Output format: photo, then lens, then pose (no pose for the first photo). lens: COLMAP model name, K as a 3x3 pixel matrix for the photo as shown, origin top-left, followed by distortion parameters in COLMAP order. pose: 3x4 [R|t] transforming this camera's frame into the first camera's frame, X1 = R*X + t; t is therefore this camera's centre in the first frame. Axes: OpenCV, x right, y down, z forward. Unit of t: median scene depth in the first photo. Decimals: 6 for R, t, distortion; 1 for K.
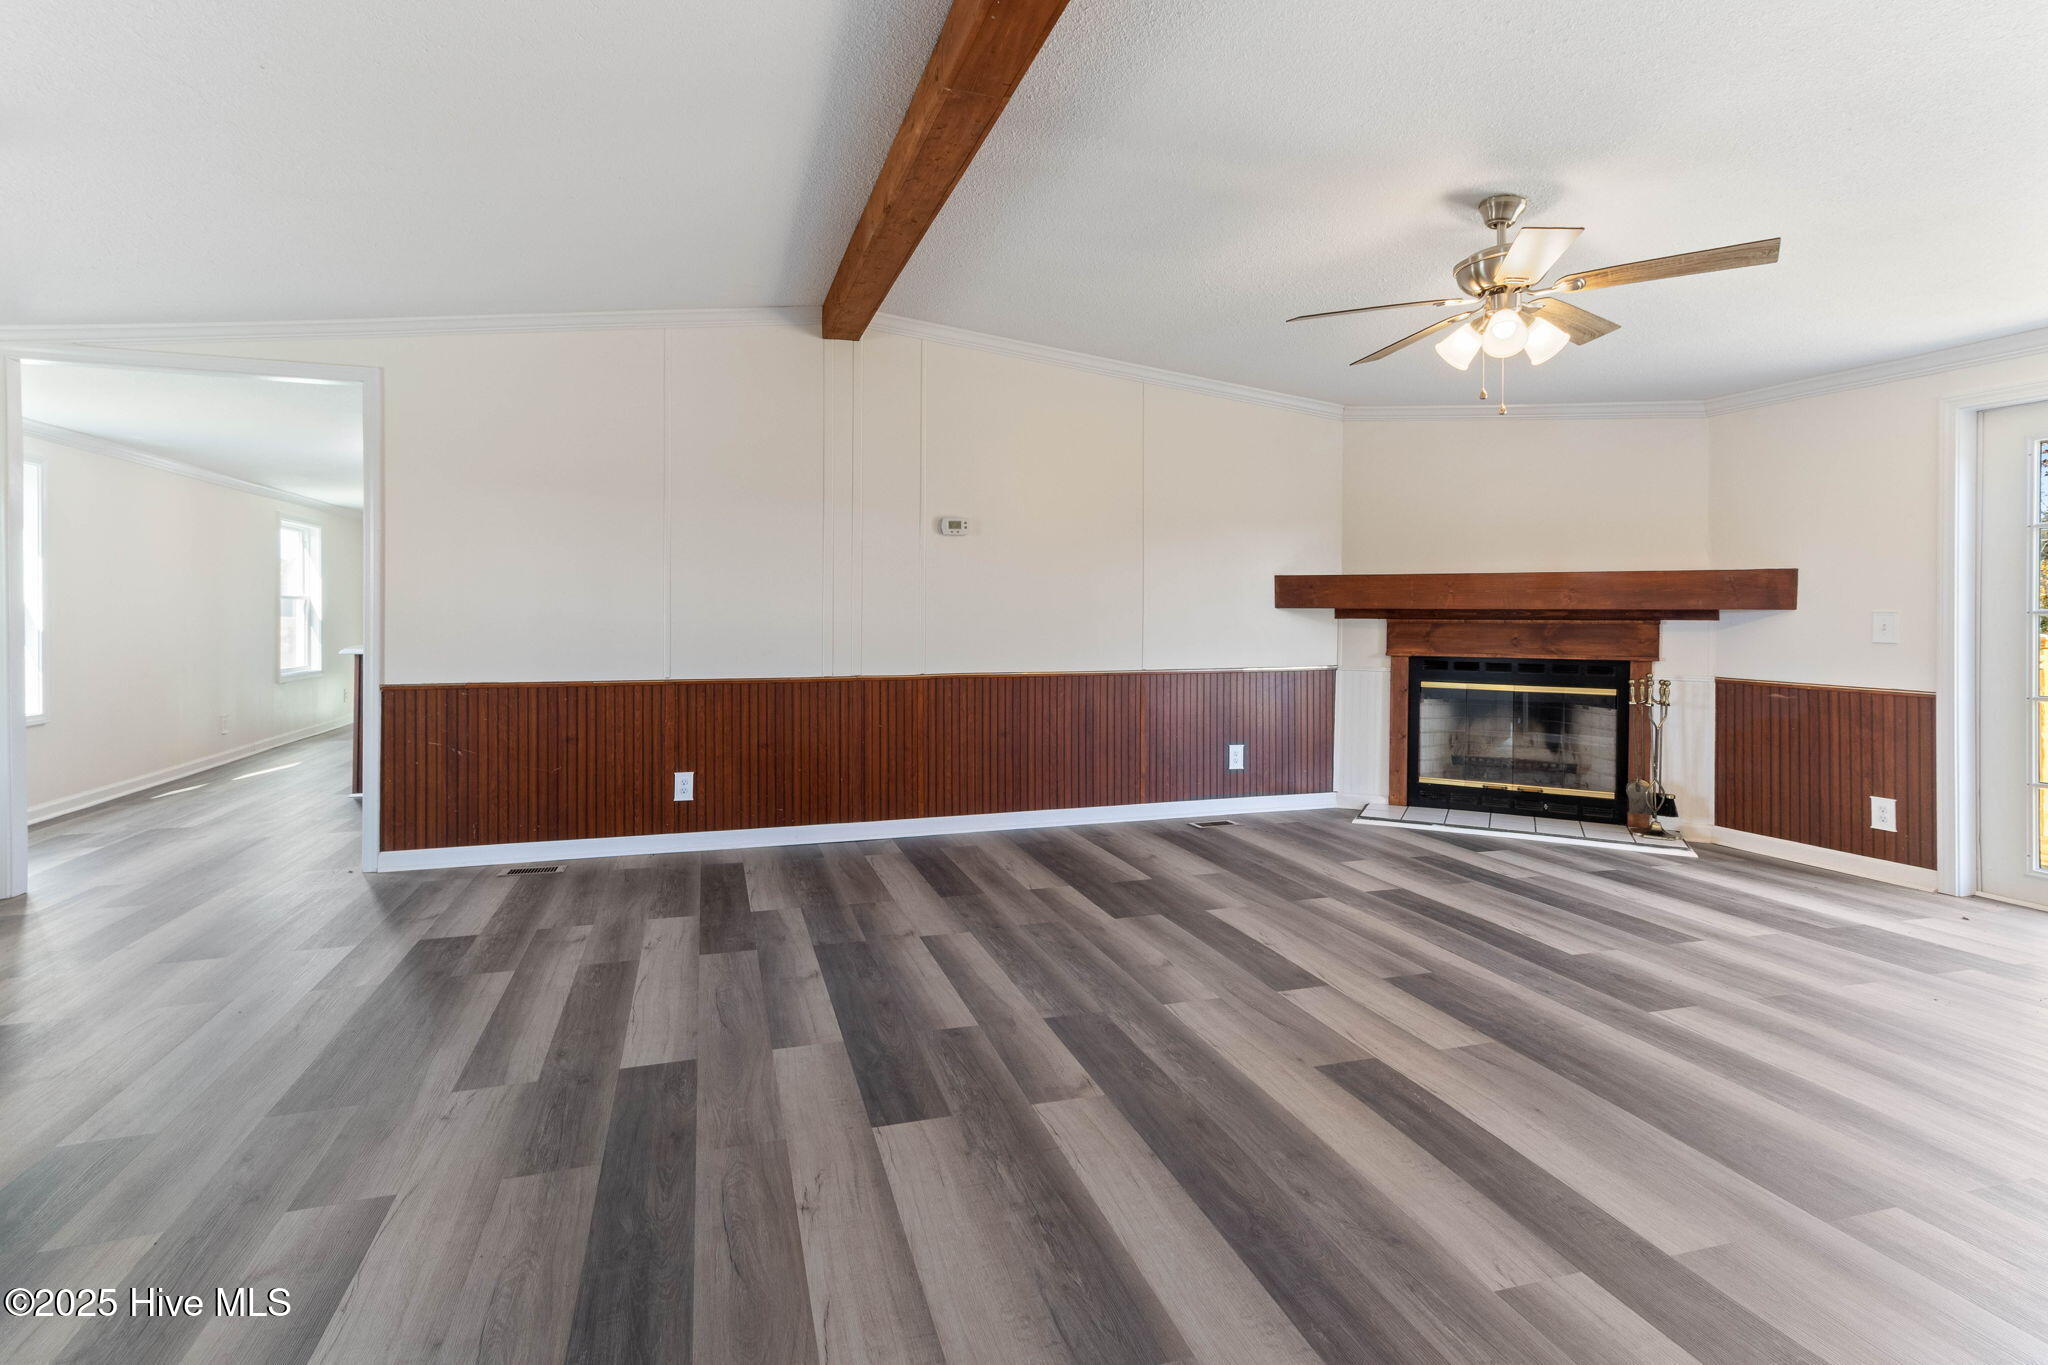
lens RADIAL K [[994.1, 0, 1019.0], [0, 994.1, 631.4], [0, 0, 1]] dist [0.000462, 0.000507]
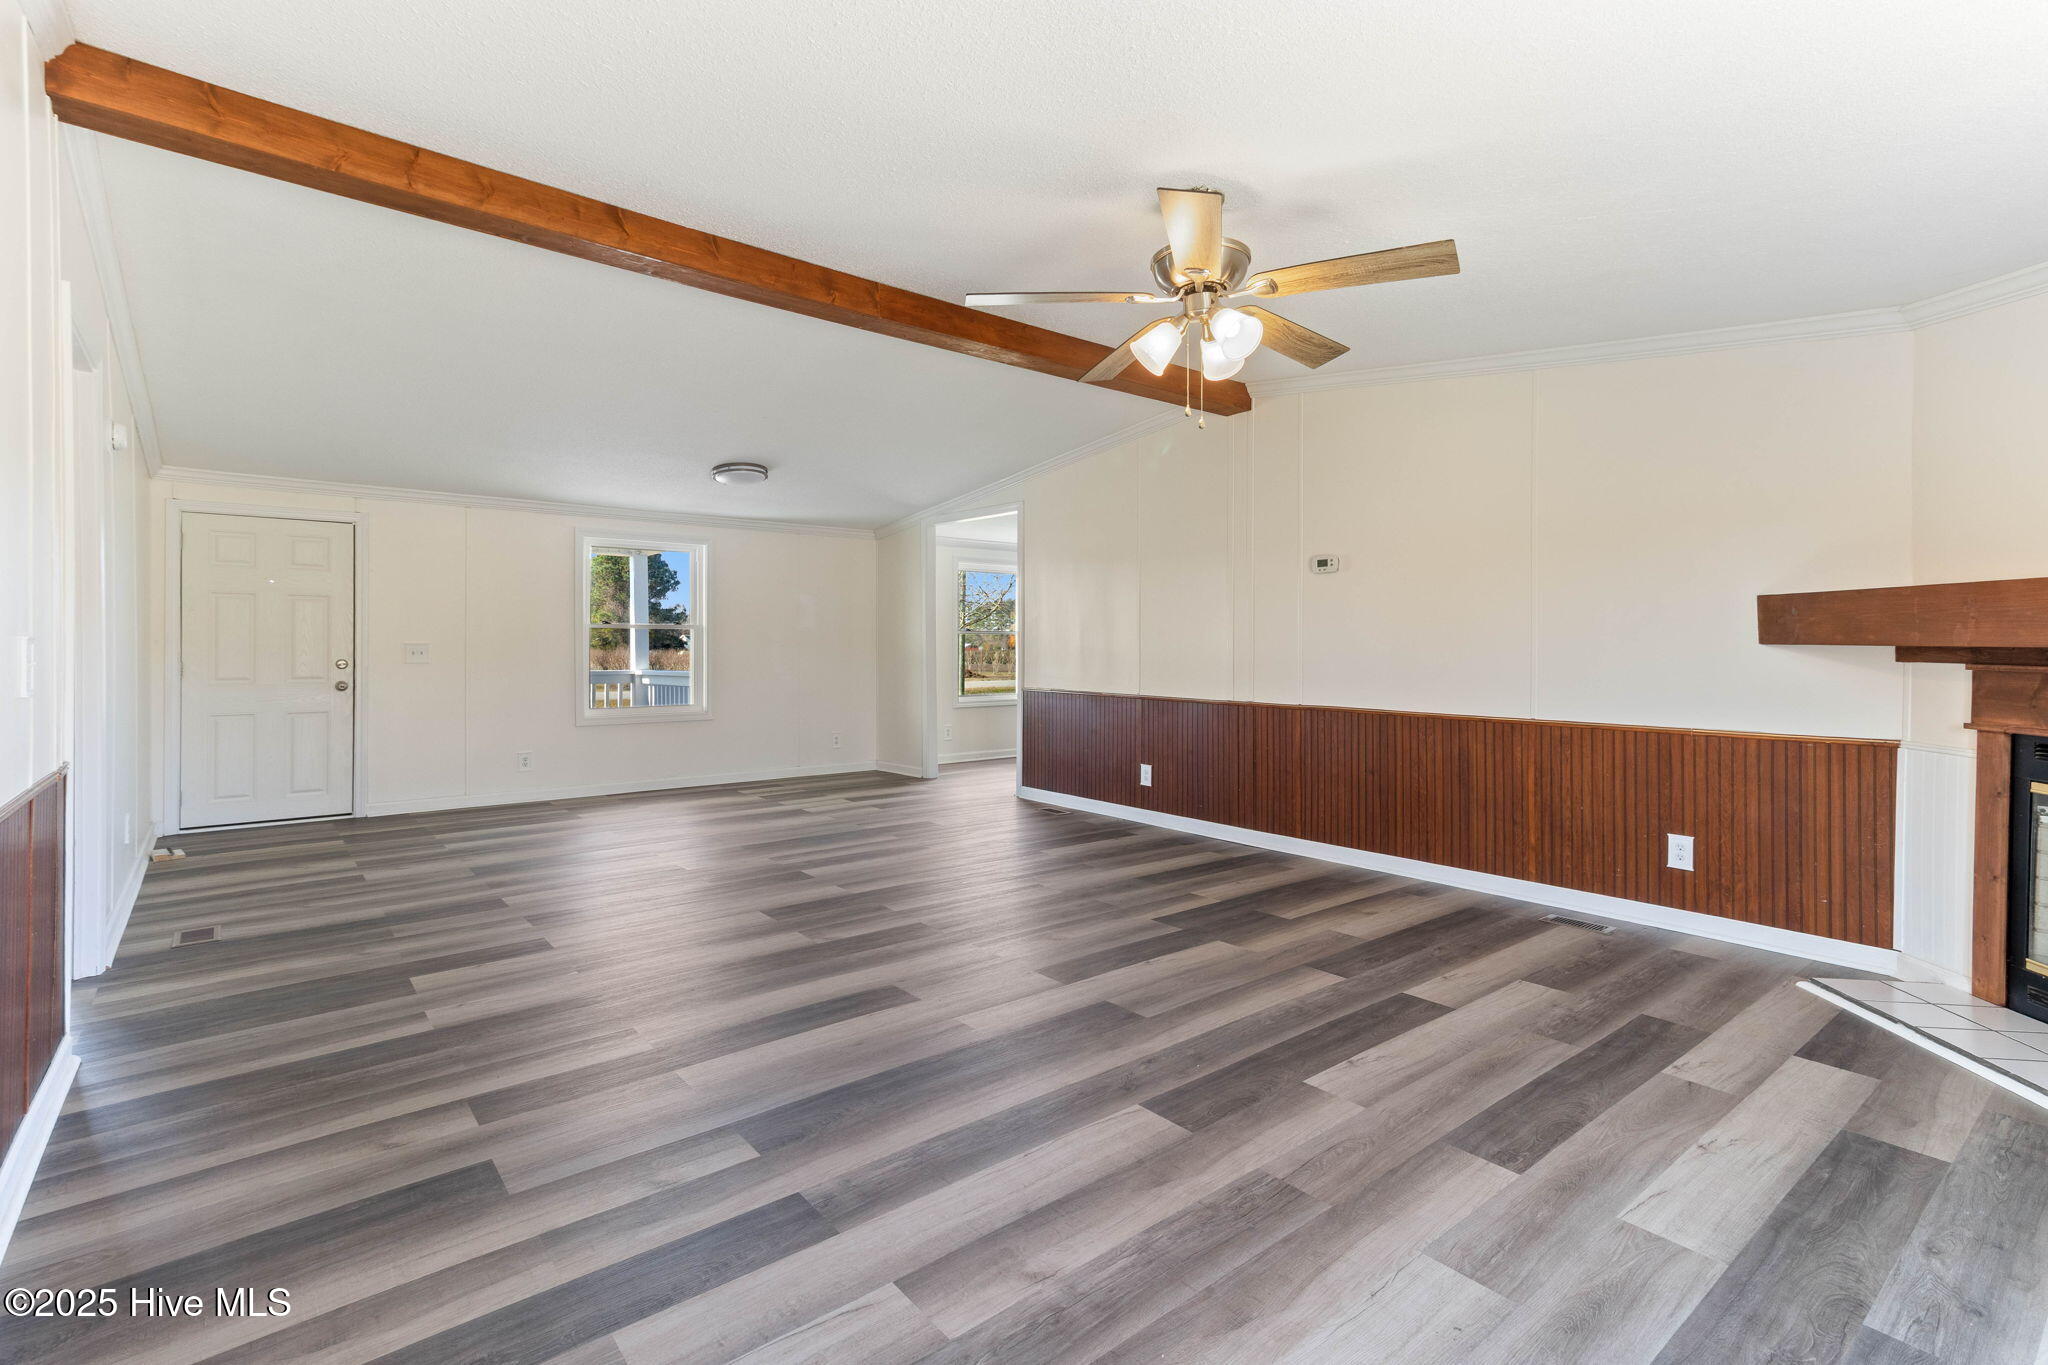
lens RADIAL K [[994.1, 0, 1019.0], [0, 994.1, 631.4], [0, 0, 1]] dist [0.000462, 0.000507]
pose [[0.391011, -0.005562, -0.920369, 0.686987], [-0.036718, 0.999091, -0.021637, 0.000855], [0.919653, 0.042254, 0.390451, 0.279370]]
